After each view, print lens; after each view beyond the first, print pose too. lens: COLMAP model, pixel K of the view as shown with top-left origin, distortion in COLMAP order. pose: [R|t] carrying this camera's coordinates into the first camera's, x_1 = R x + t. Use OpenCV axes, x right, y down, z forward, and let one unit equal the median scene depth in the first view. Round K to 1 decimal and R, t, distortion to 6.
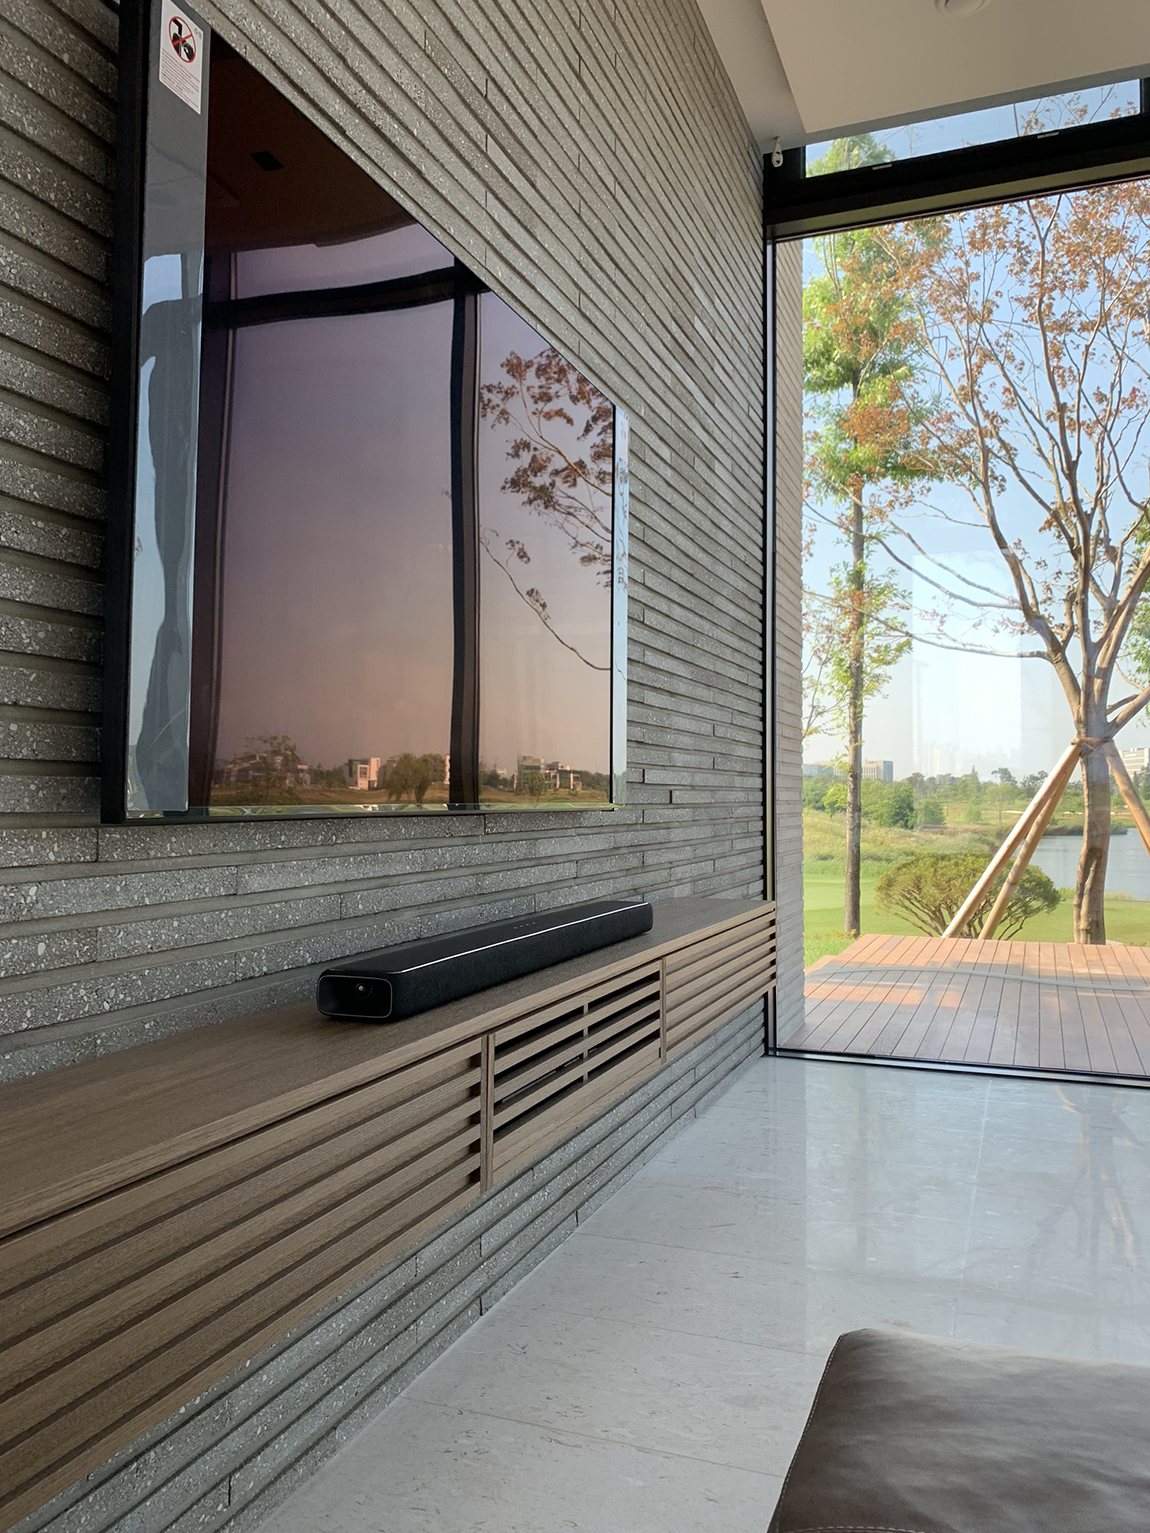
lens RADIAL K [[1171.9, 0, 575.9], [0, 1171.9, 766.9], [0, 0, 1]] dist [0.052809, -0.065060]
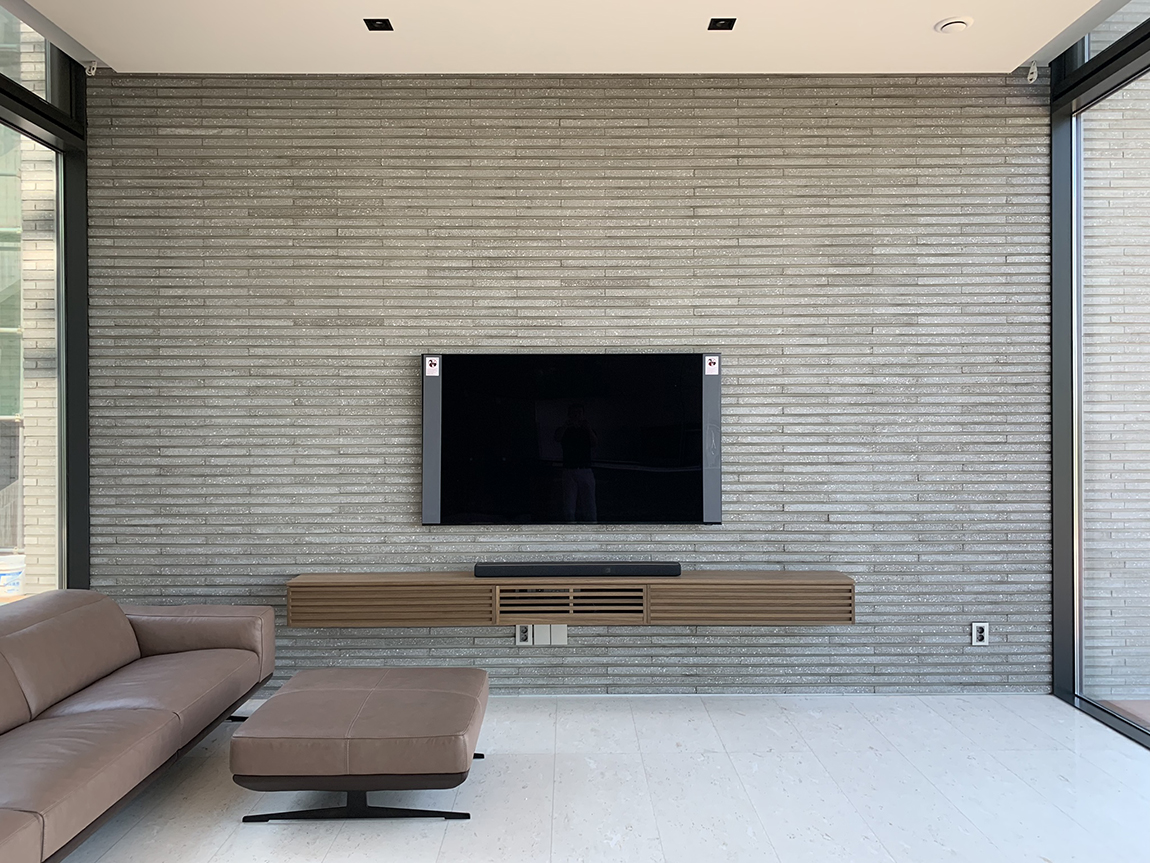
lens RADIAL K [[879.2, 0, 574.9], [0, 879.2, 430.1], [0, 0, 1]] dist [0.052809, -0.065060]
pose [[0.369504, -0.003643, -0.929222, 2.487619], [0.028191, 0.999576, 0.007291, -0.273241], [0.928801, -0.028890, 0.369450, 0.160891]]
